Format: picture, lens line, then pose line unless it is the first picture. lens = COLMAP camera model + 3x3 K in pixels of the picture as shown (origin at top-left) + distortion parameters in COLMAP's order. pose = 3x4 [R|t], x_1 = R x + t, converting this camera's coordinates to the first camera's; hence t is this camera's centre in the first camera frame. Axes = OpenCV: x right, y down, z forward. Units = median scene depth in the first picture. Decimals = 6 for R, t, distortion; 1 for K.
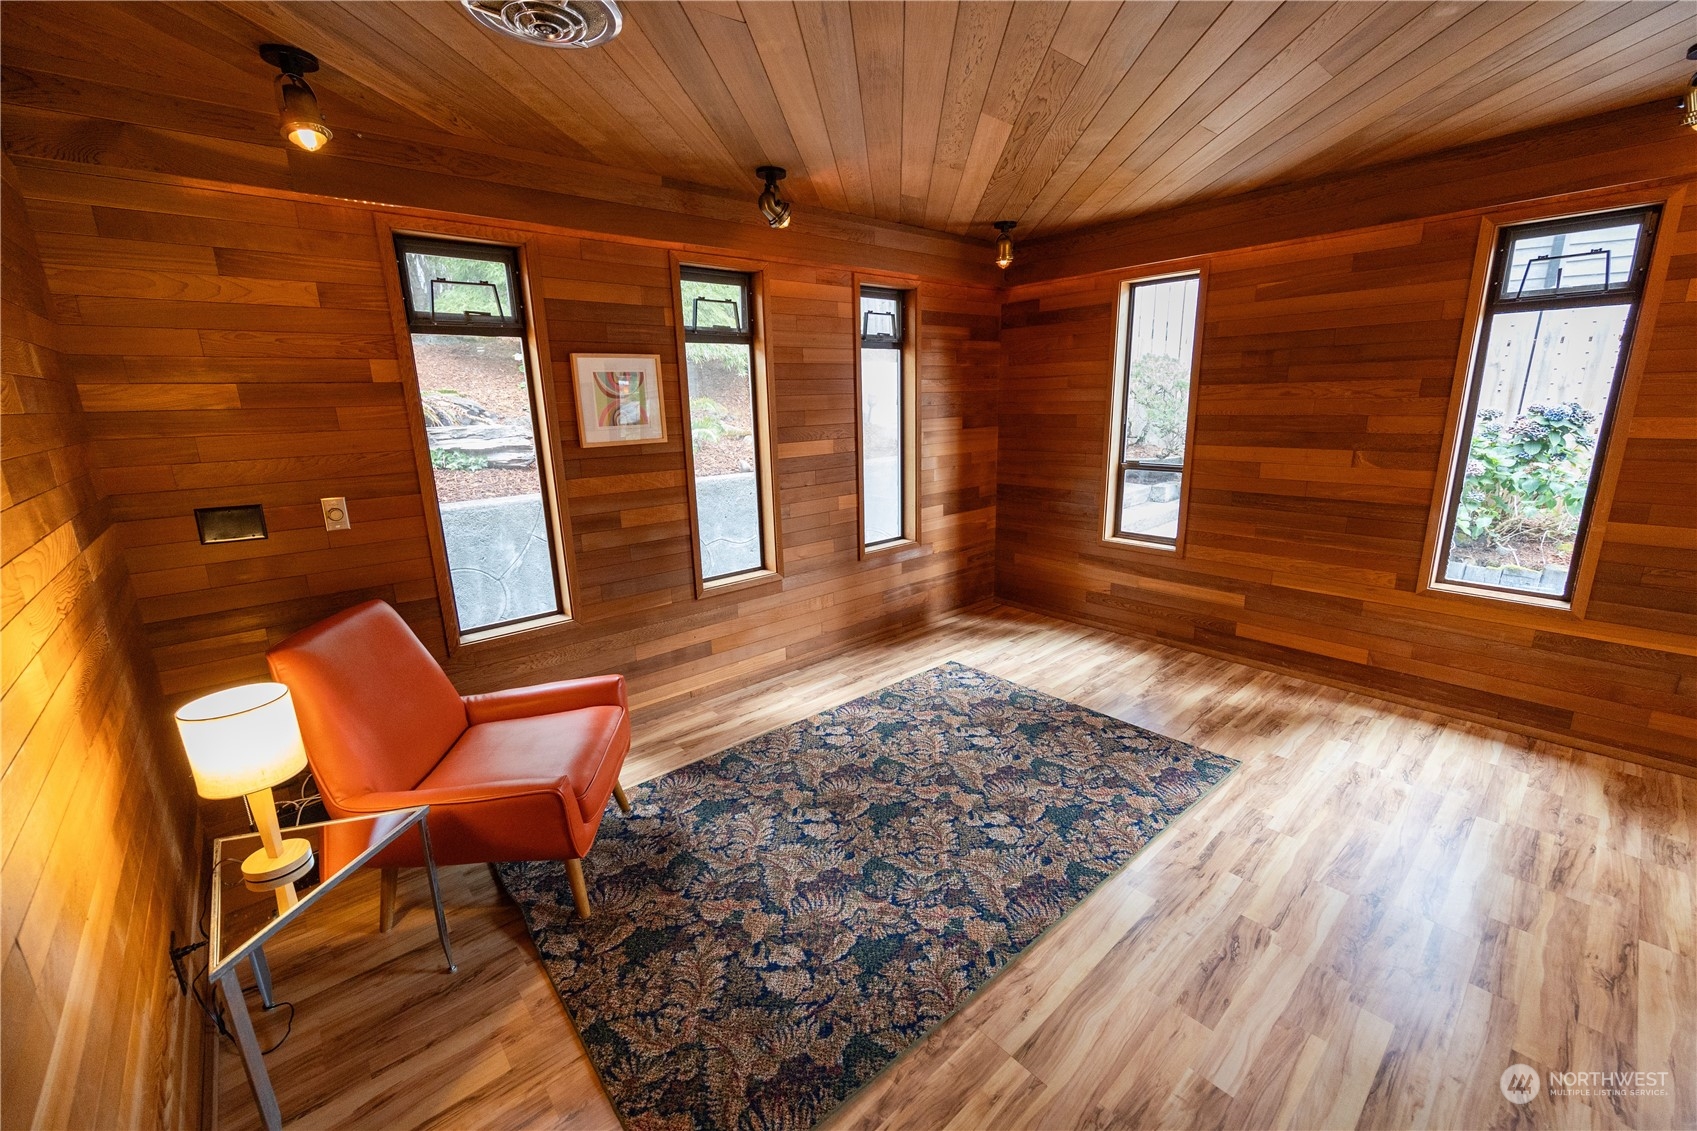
lens RADIAL K [[675.3, 0, 848.9], [0, 675.3, 556.5], [0, 0, 1]] dist [0.001723, -0.001672]
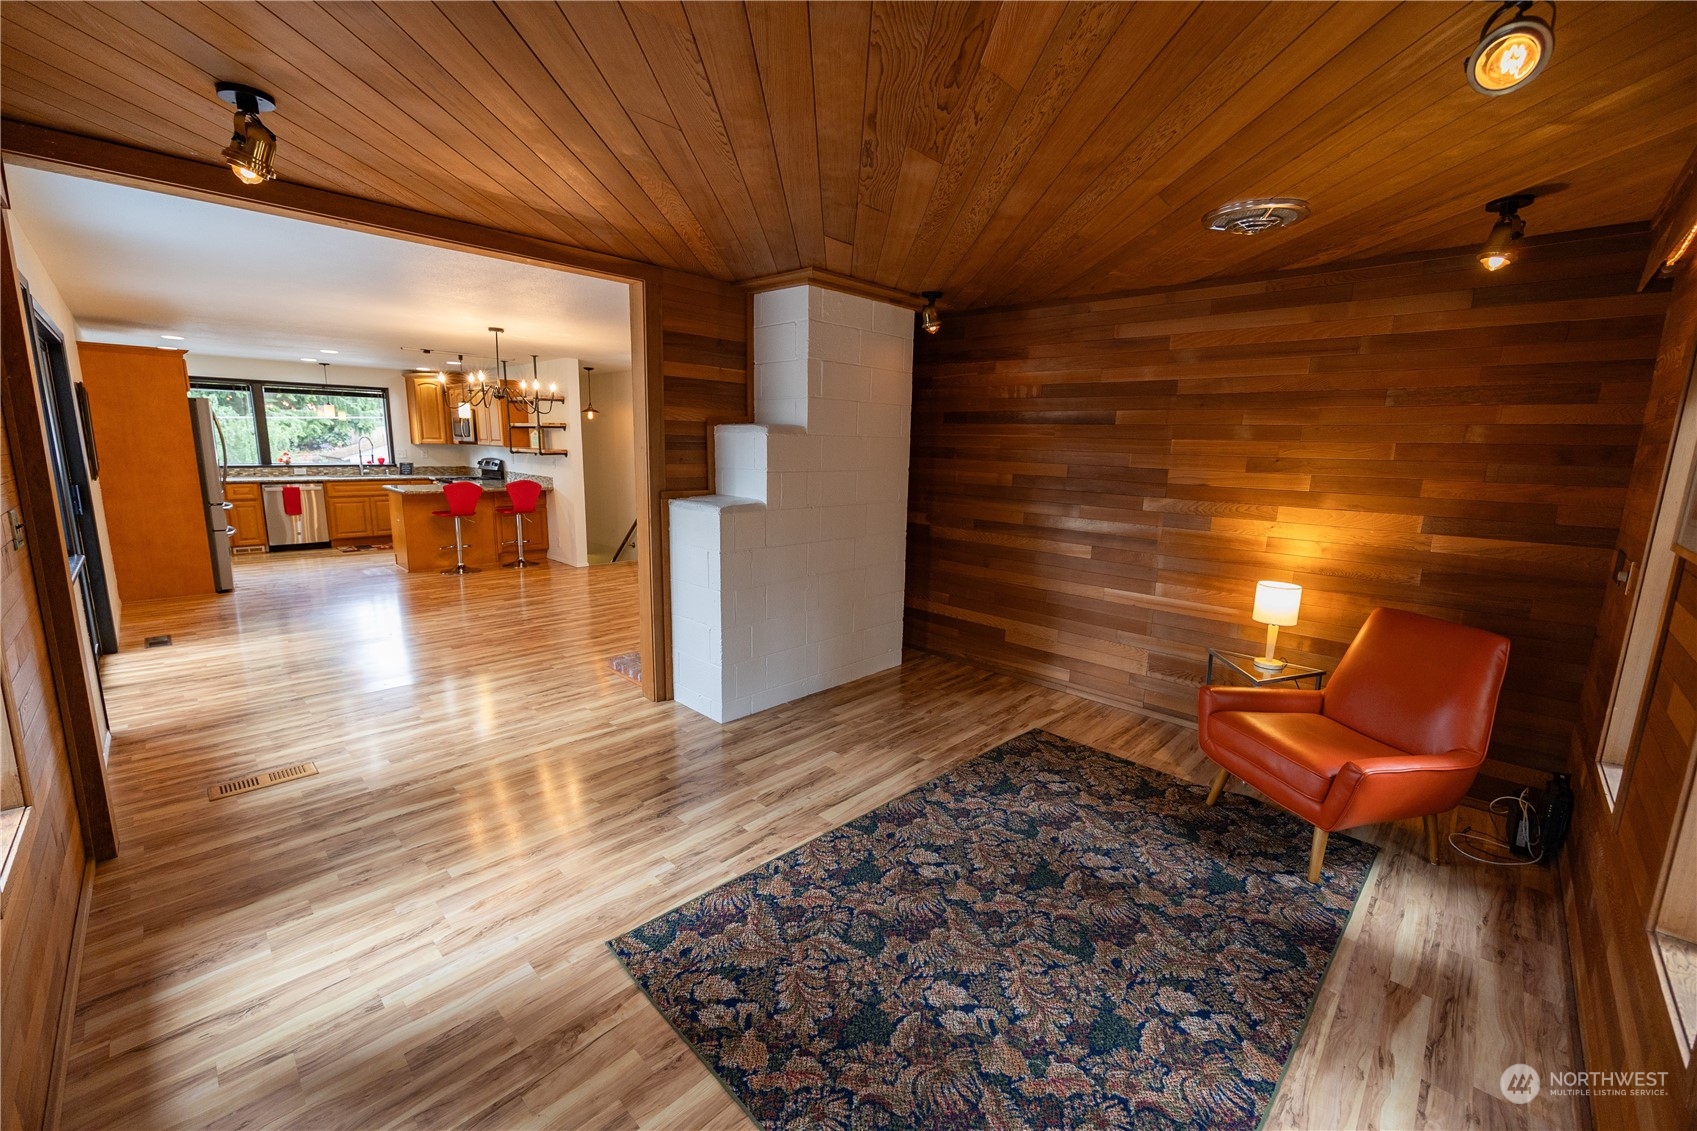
lens RADIAL K [[675.3, 0, 832.7], [0, 675.3, 564.1], [0, 0, 1]] dist [0.001723, -0.001672]
pose [[-0.998424, 0.011411, -0.054951, 0.364370], [-0.011403, 0.917441, 0.397709, -0.378374], [0.054953, 0.397709, -0.915865, 1.519906]]
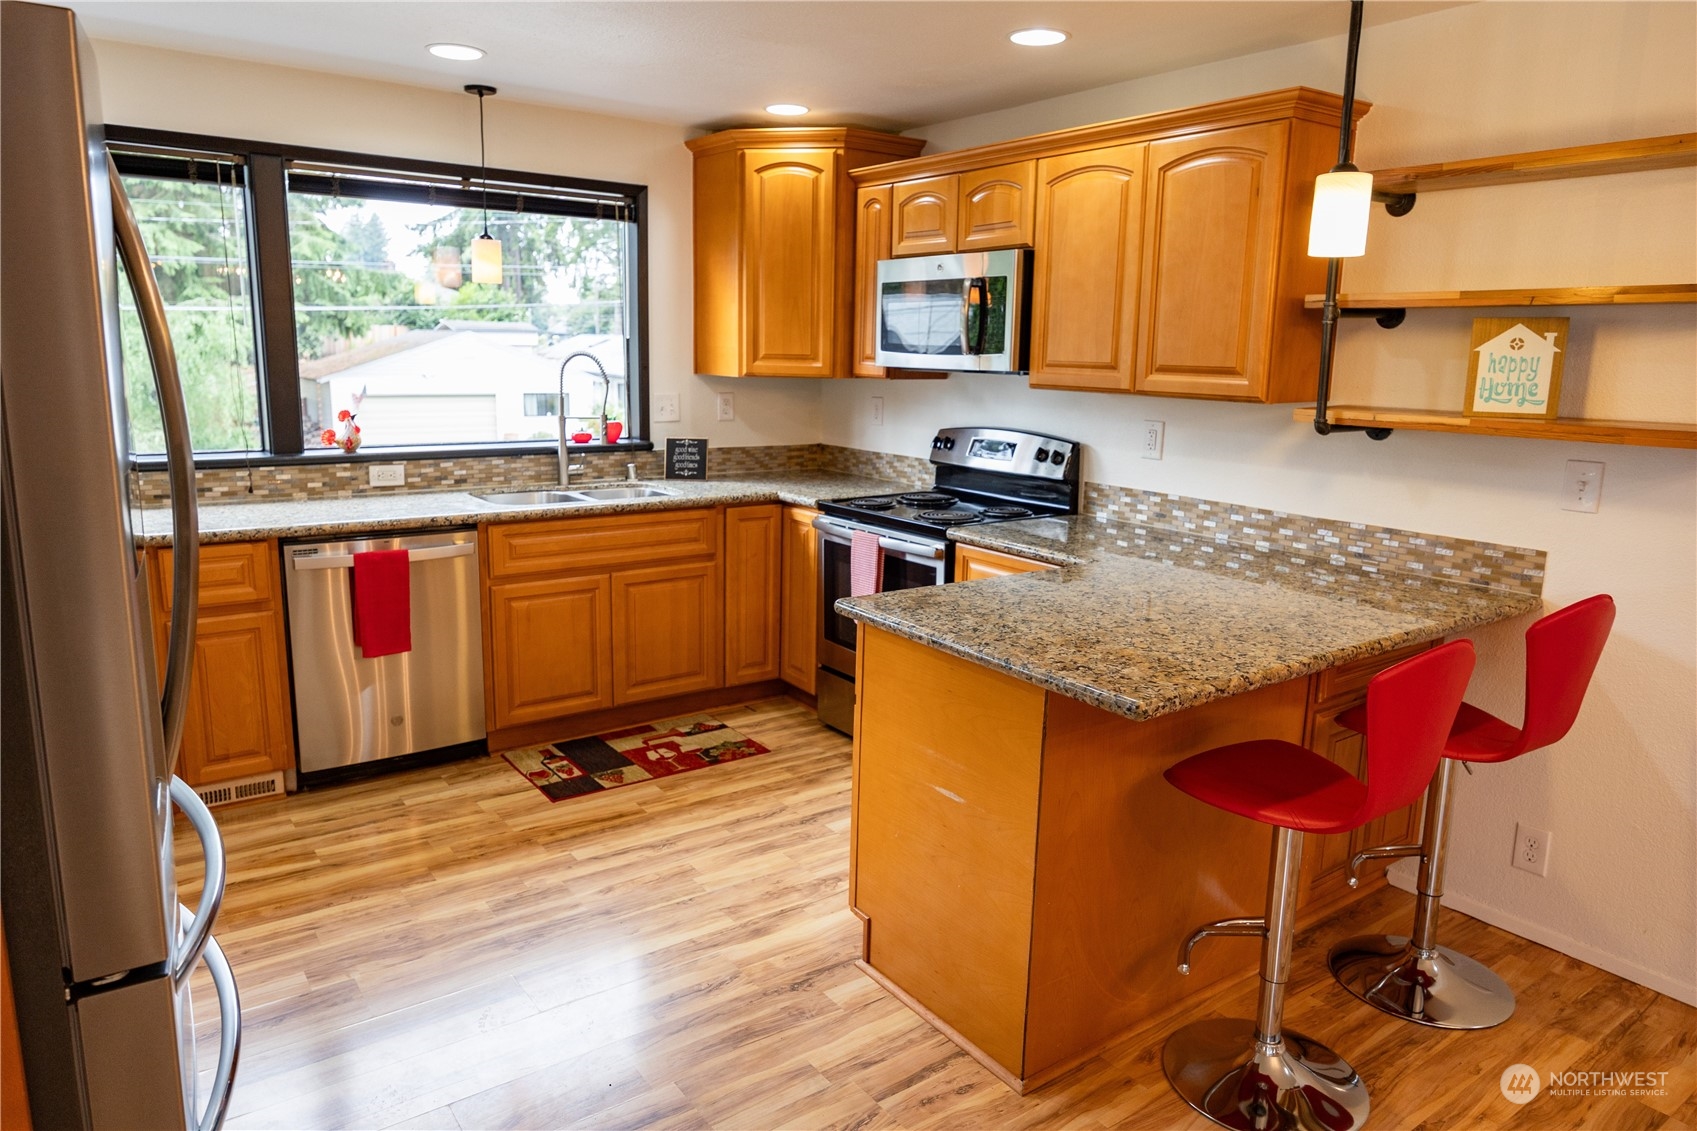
lens RADIAL K [[1097.9, 0, 851.7], [0, 1097.9, 555.3], [0, 0, 1]] dist [0.001933, -0.000328]
pose [[-0.994917, -0.012723, 0.099889, 2.001606], [0.028942, 0.913999, 0.404683, 0.055269], [-0.096447, 0.405517, -0.908985, -0.482693]]
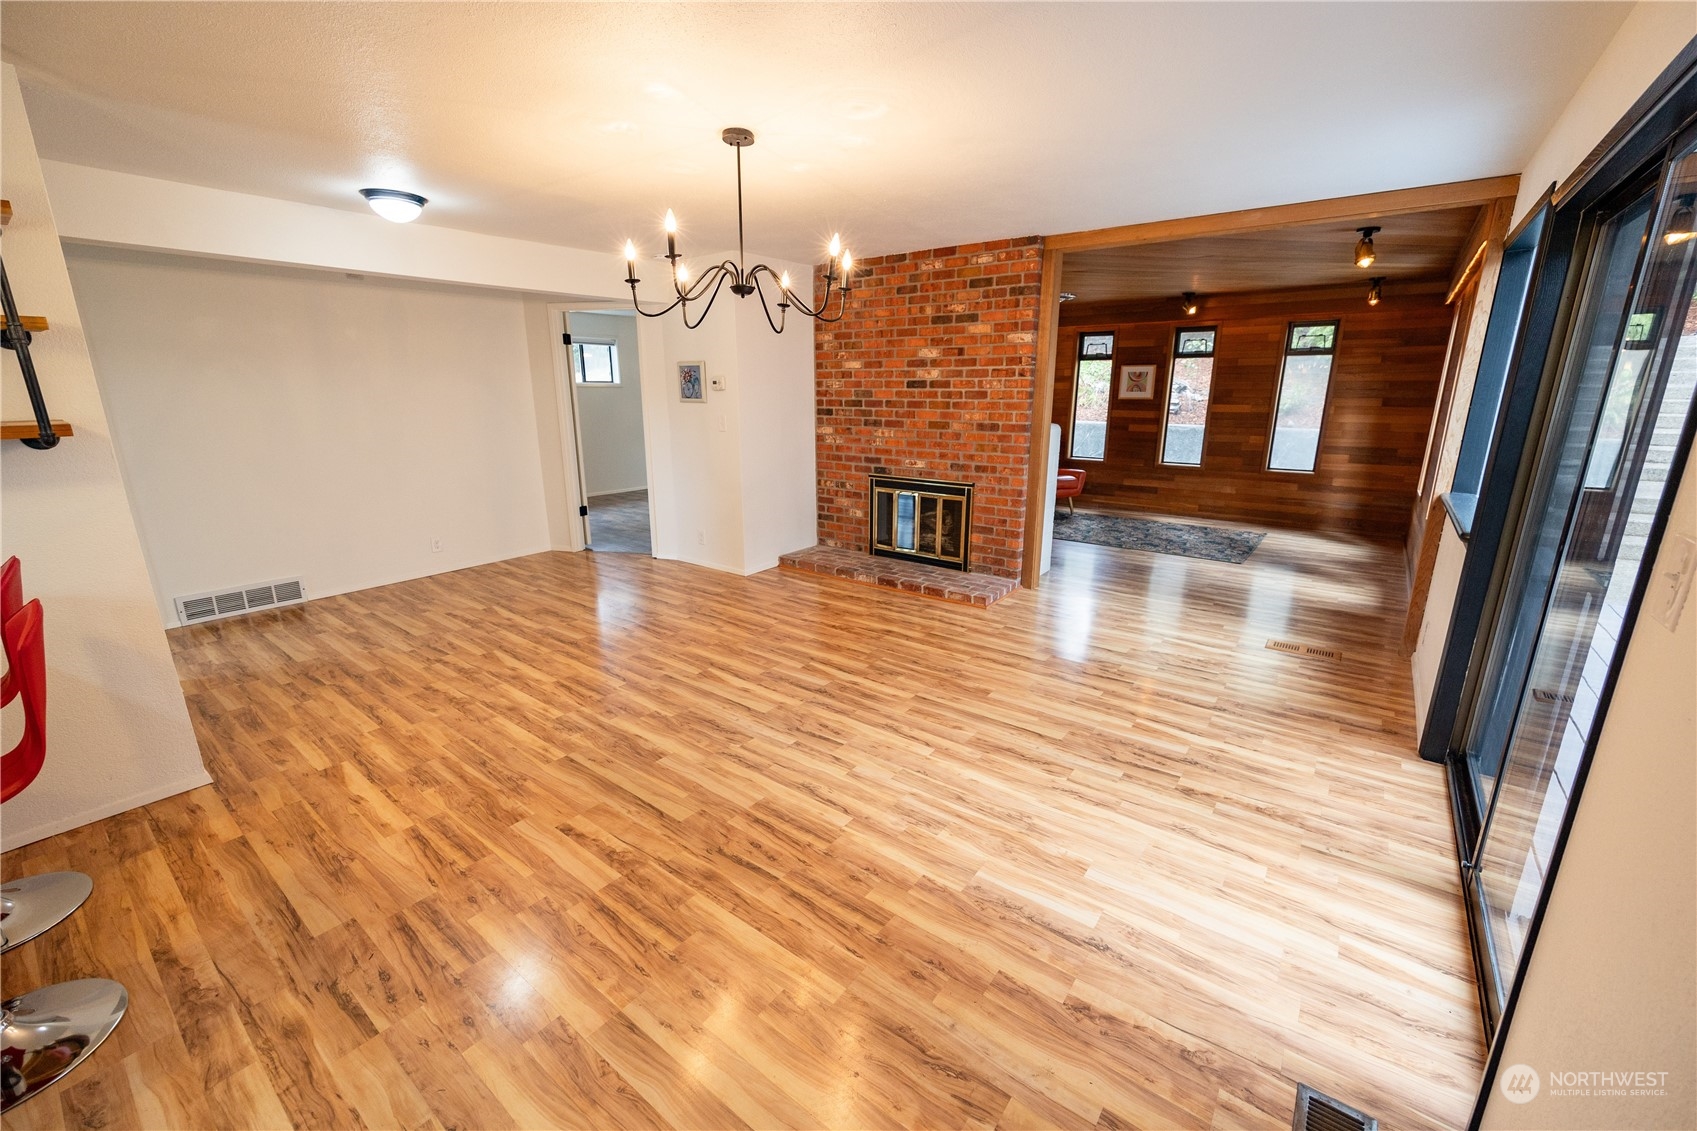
lens RADIAL K [[675.3, 0, 853.3], [0, 675.3, 562.4], [0, 0, 1]] dist [0.001723, -0.001672]
pose [[0.188166, 0.276012, -0.942556, 2.321385], [-0.230794, 0.945251, 0.230727, 0.095822], [0.954635, 0.174121, 0.241565, -0.652666]]
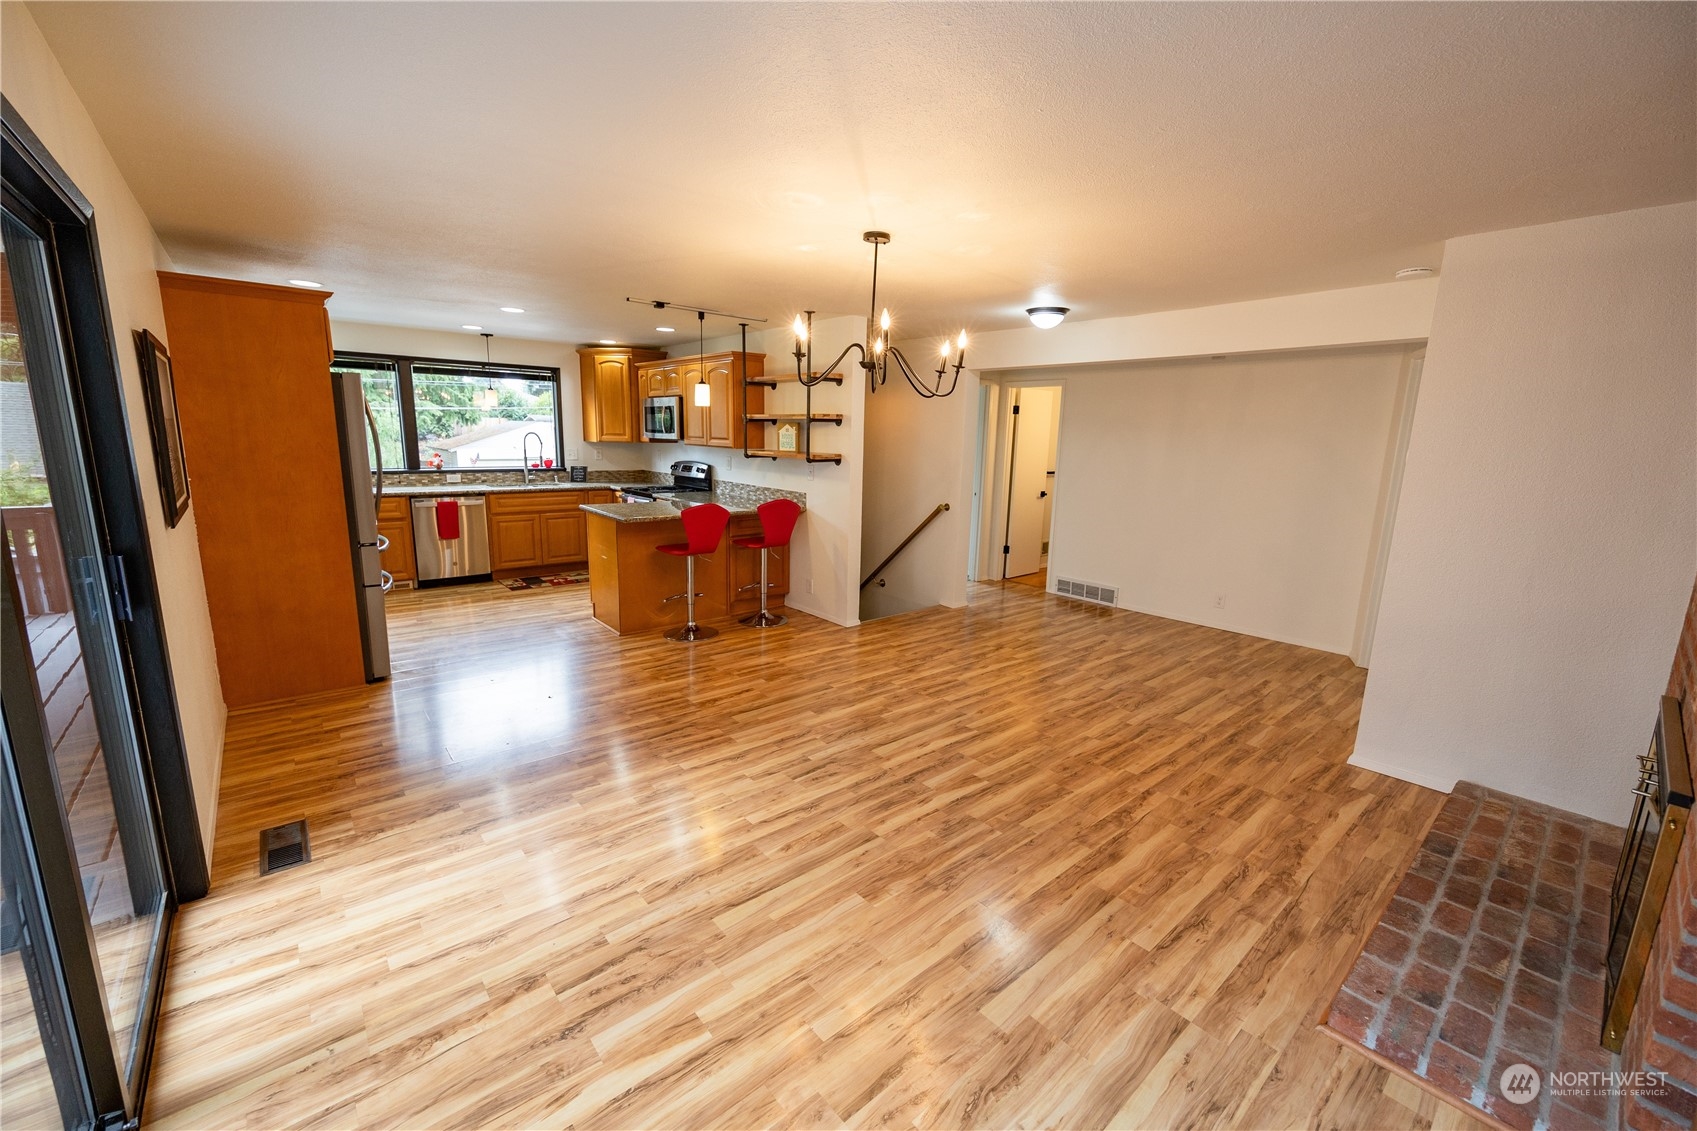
lens RADIAL K [[675.3, 0, 844.3], [0, 675.3, 559.0], [0, 0, 1]] dist [0.001723, -0.001672]
pose [[-0.999558, -0.003077, 0.029552, 1.269703], [0.009138, 0.914588, 0.404284, -0.173407], [-0.028272, 0.404376, -0.914156, 0.523176]]
